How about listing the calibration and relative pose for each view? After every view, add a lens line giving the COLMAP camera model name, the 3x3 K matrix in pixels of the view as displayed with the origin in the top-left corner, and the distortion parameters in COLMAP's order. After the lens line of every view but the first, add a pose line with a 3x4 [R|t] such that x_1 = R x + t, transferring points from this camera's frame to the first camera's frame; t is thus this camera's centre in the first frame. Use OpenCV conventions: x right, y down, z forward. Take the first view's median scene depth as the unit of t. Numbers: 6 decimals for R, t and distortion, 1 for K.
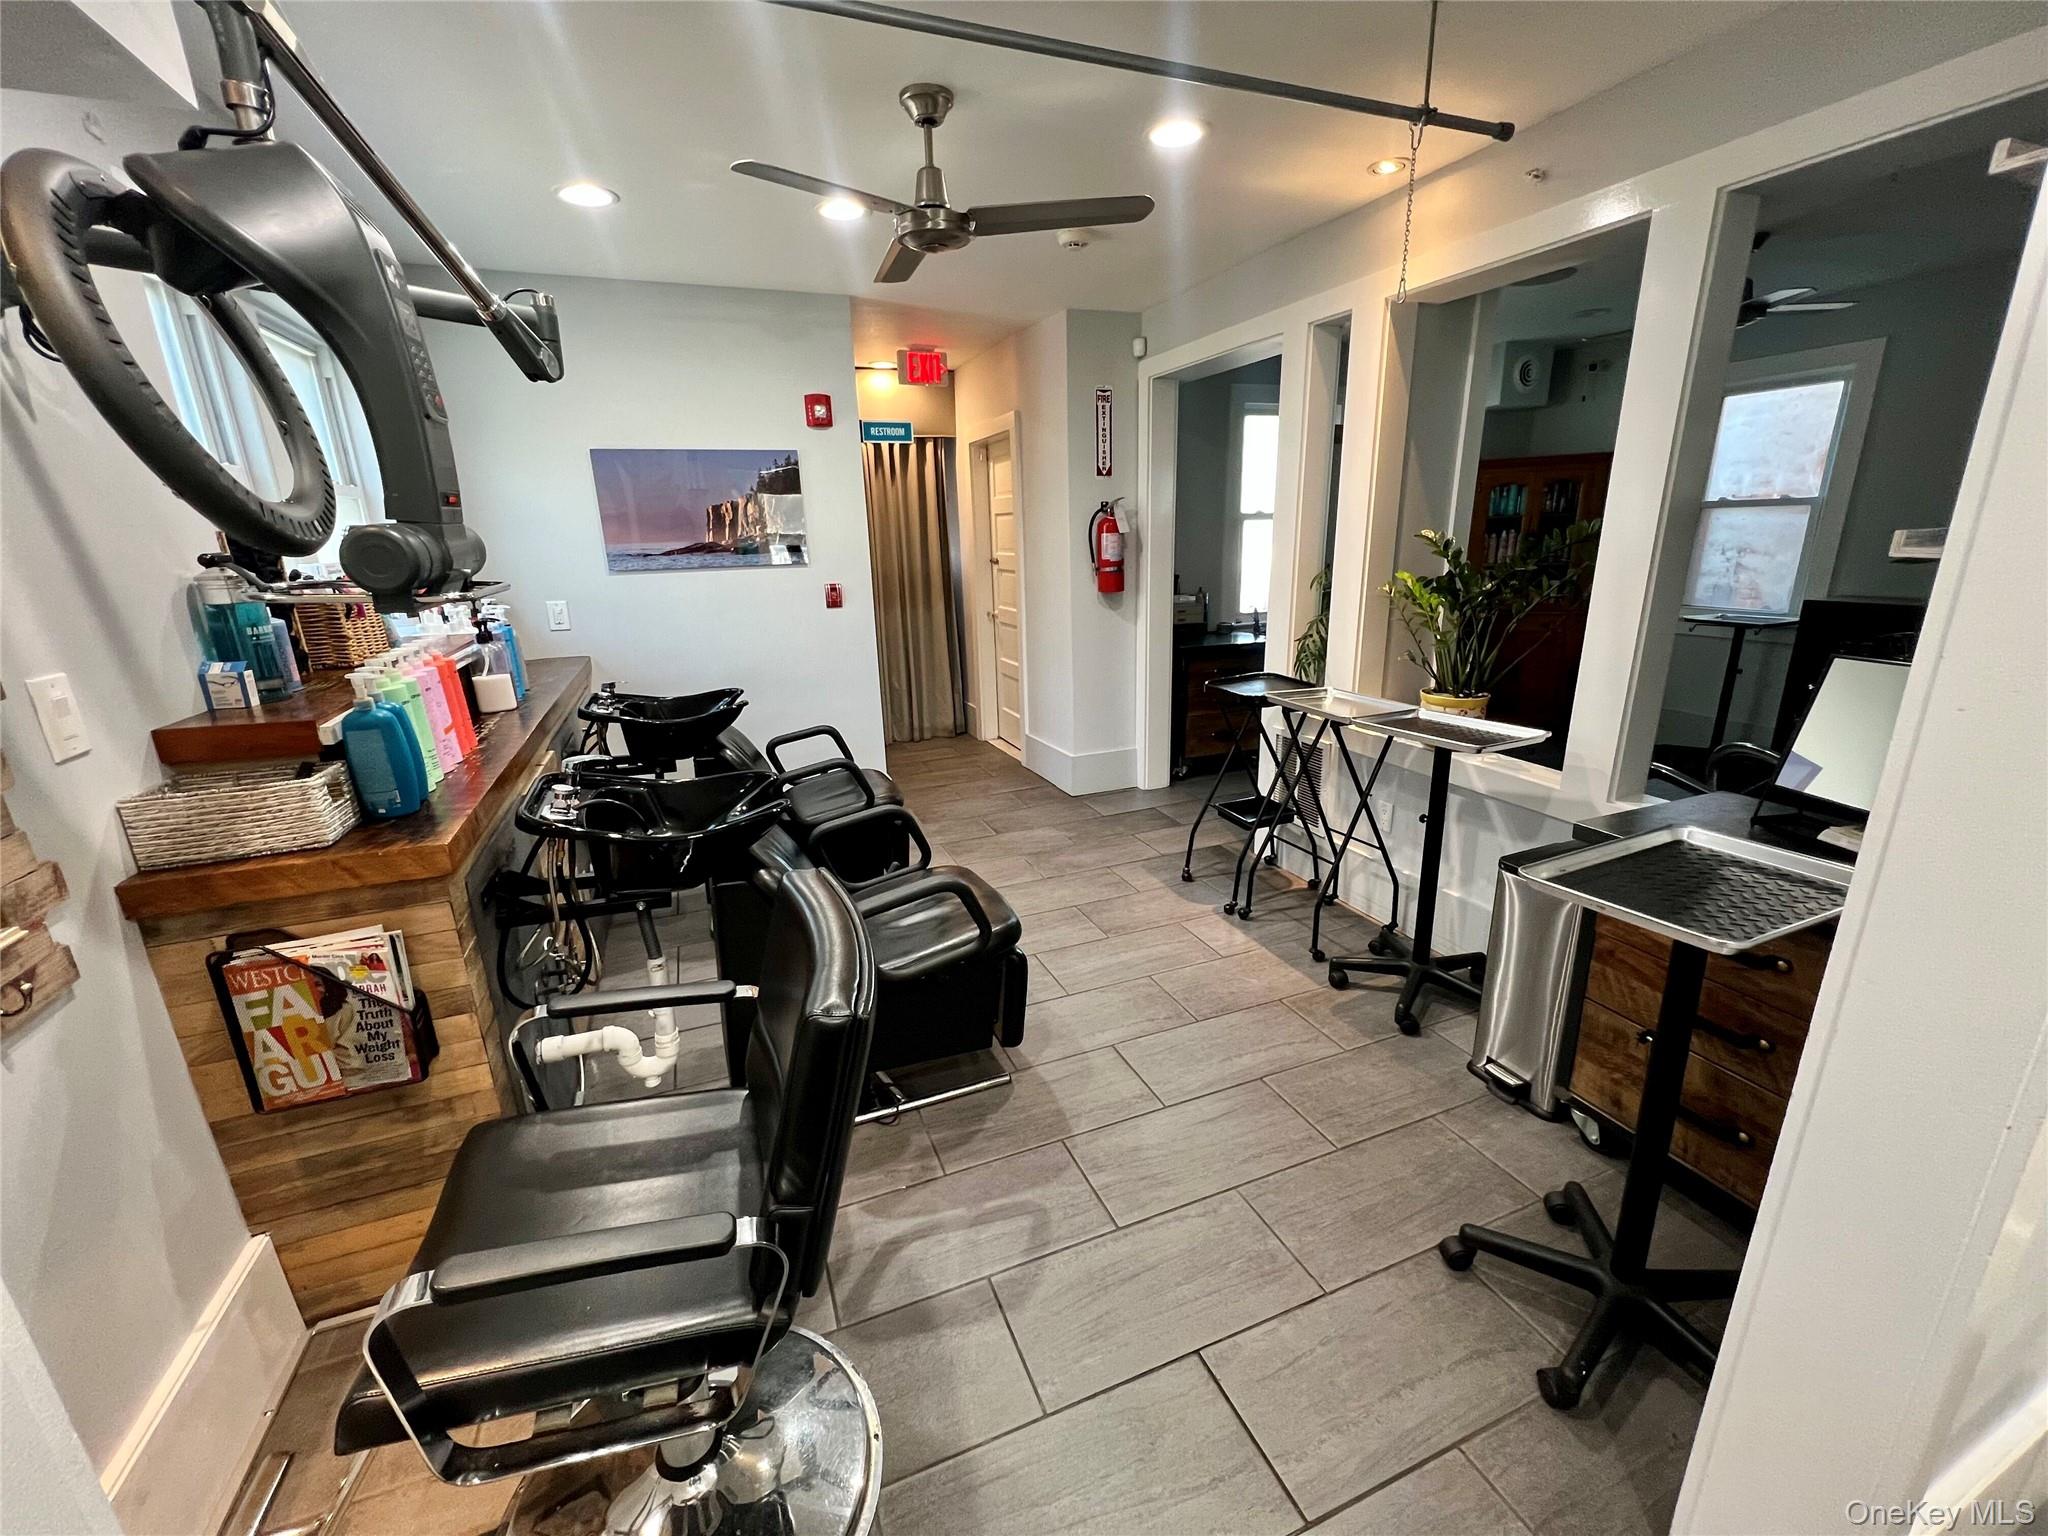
lens RADIAL K [[822.8, 0, 1024.0], [0, 822.8, 768.0], [0, 0, 1]] dist [0.000098, -0.000017]
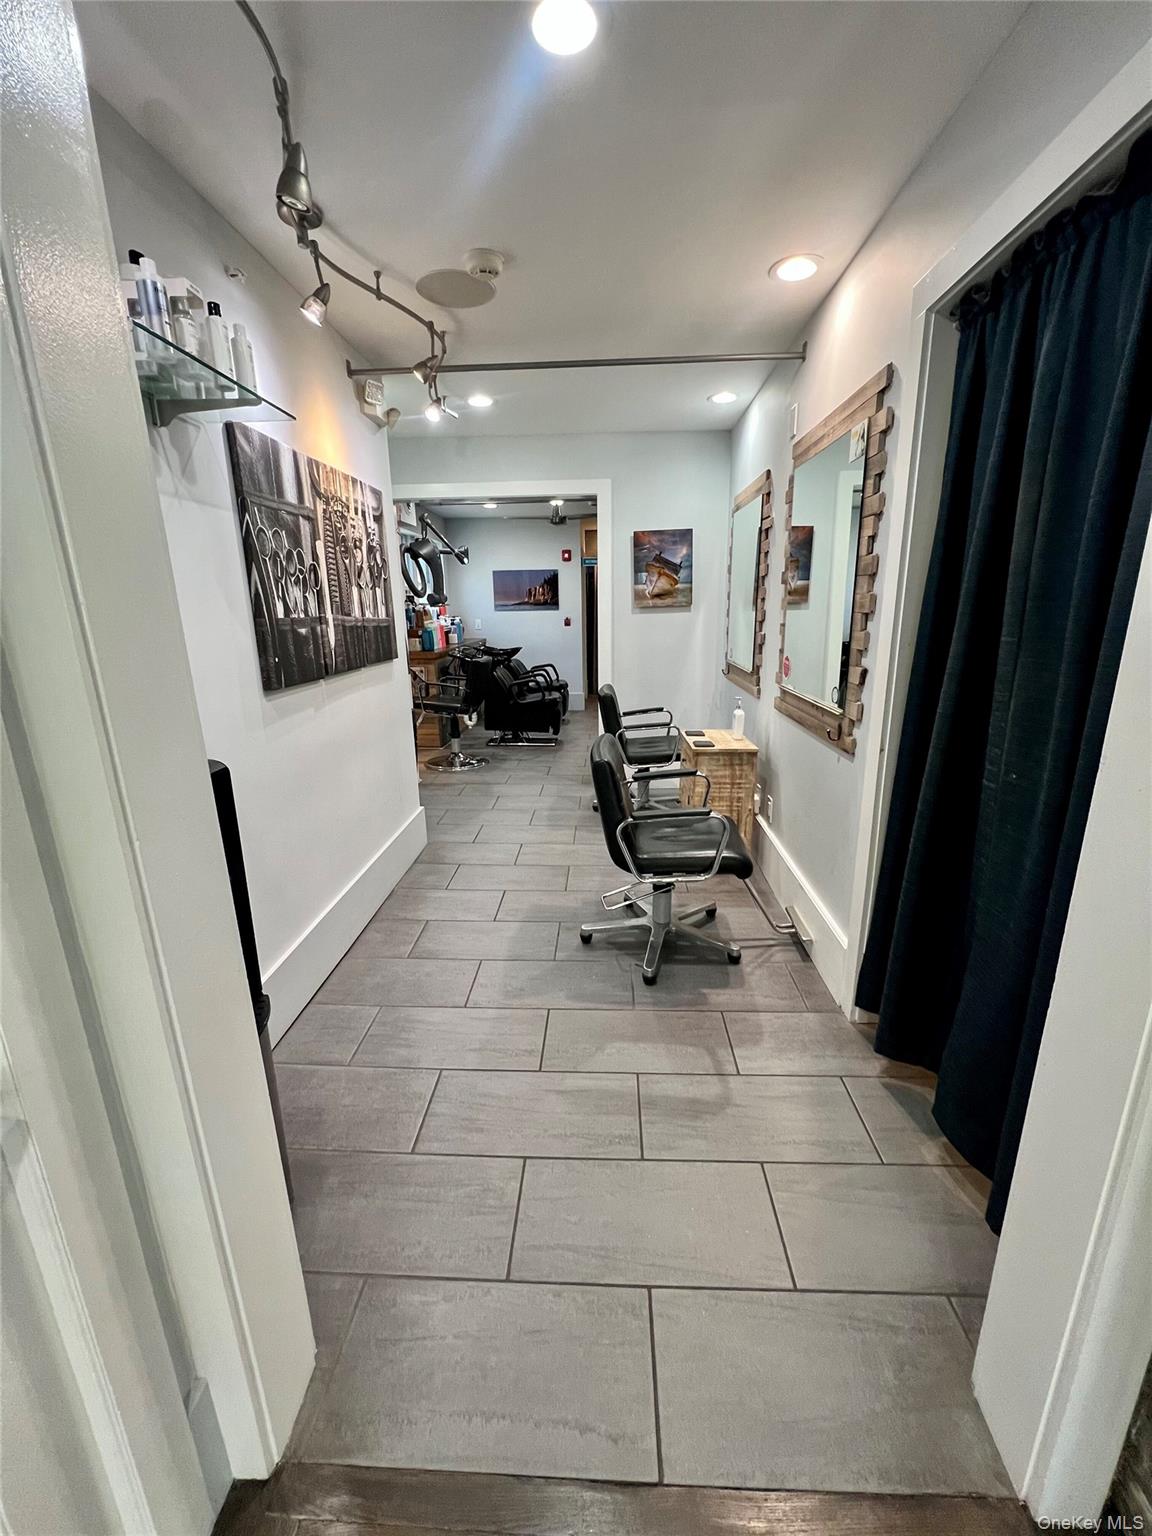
lens RADIAL K [[617.1, 0, 576.0], [0, 617.1, 768.0], [0, 0, 1]] dist [0.000098, -0.000017]
pose [[0.906703, 0.114090, -0.406046, 1.212727], [-0.122526, 0.992451, 0.005258, 0.460215], [0.403581, 0.044984, 0.913837, -1.489757]]
